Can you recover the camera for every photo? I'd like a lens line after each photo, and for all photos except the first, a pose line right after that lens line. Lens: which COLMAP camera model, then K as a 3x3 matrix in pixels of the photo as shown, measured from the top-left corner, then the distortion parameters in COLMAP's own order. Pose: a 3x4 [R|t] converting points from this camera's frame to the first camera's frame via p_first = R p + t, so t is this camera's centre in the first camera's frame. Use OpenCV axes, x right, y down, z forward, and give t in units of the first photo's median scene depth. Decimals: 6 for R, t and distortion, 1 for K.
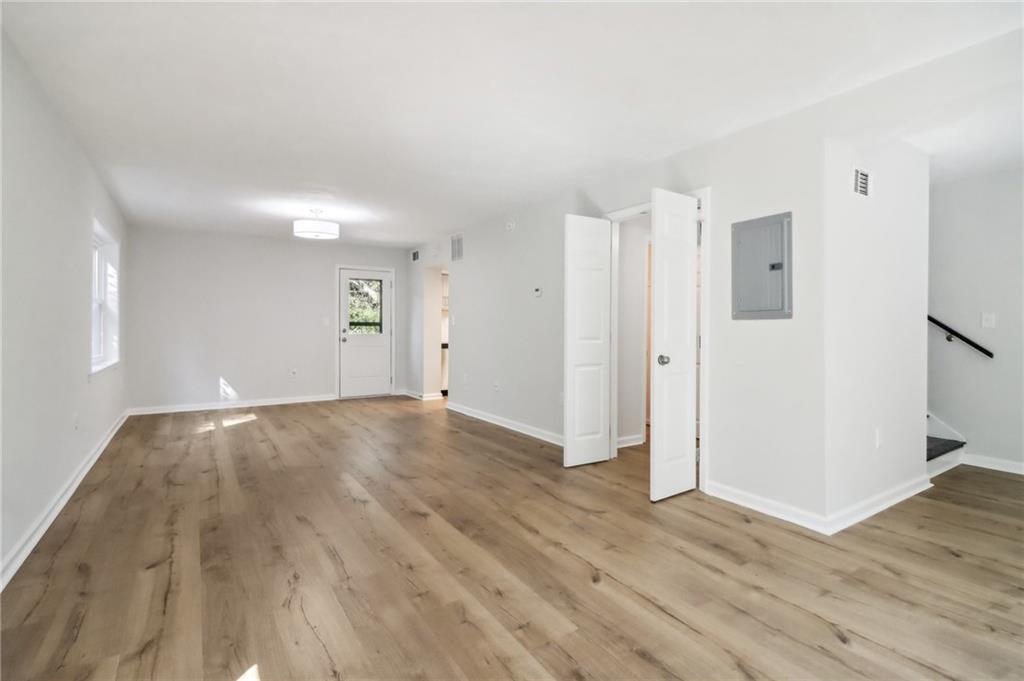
lens RADIAL K [[484.3, 0, 517.8], [0, 484.3, 326.8], [0, 0, 1]] dist [0.020062, -0.014246]
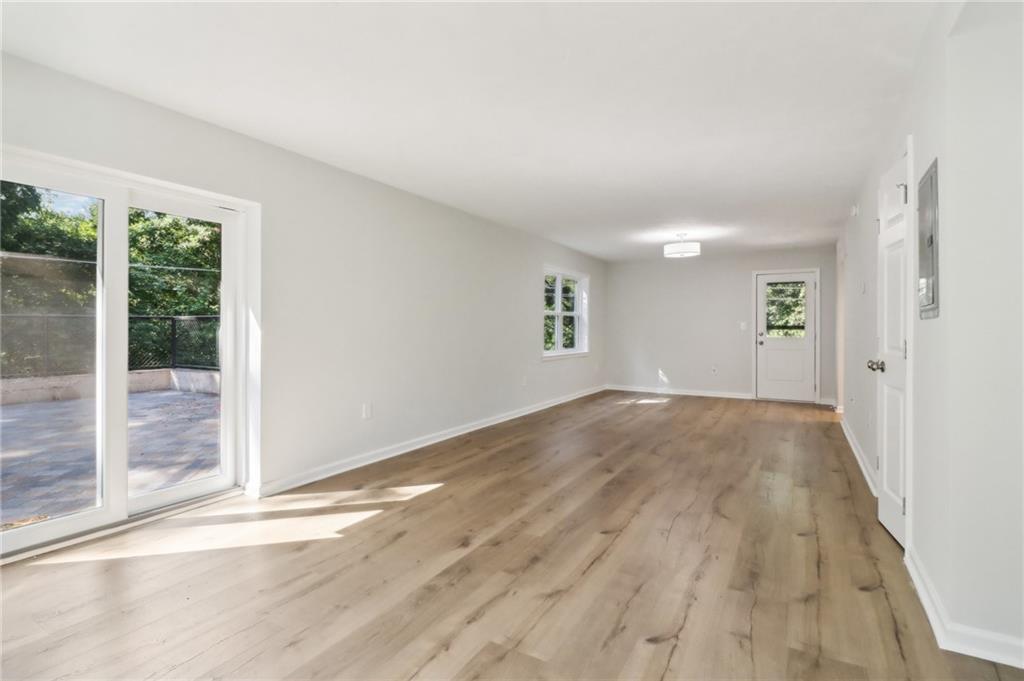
lens RADIAL K [[484.3, 0, 517.8], [0, 484.3, 326.8], [0, 0, 1]] dist [0.020062, -0.014246]
pose [[0.441895, -0.009025, -0.897021, 0.958625], [0.001518, 0.999955, -0.009313, 0.004061], [0.897066, 0.002754, 0.441889, 0.202321]]
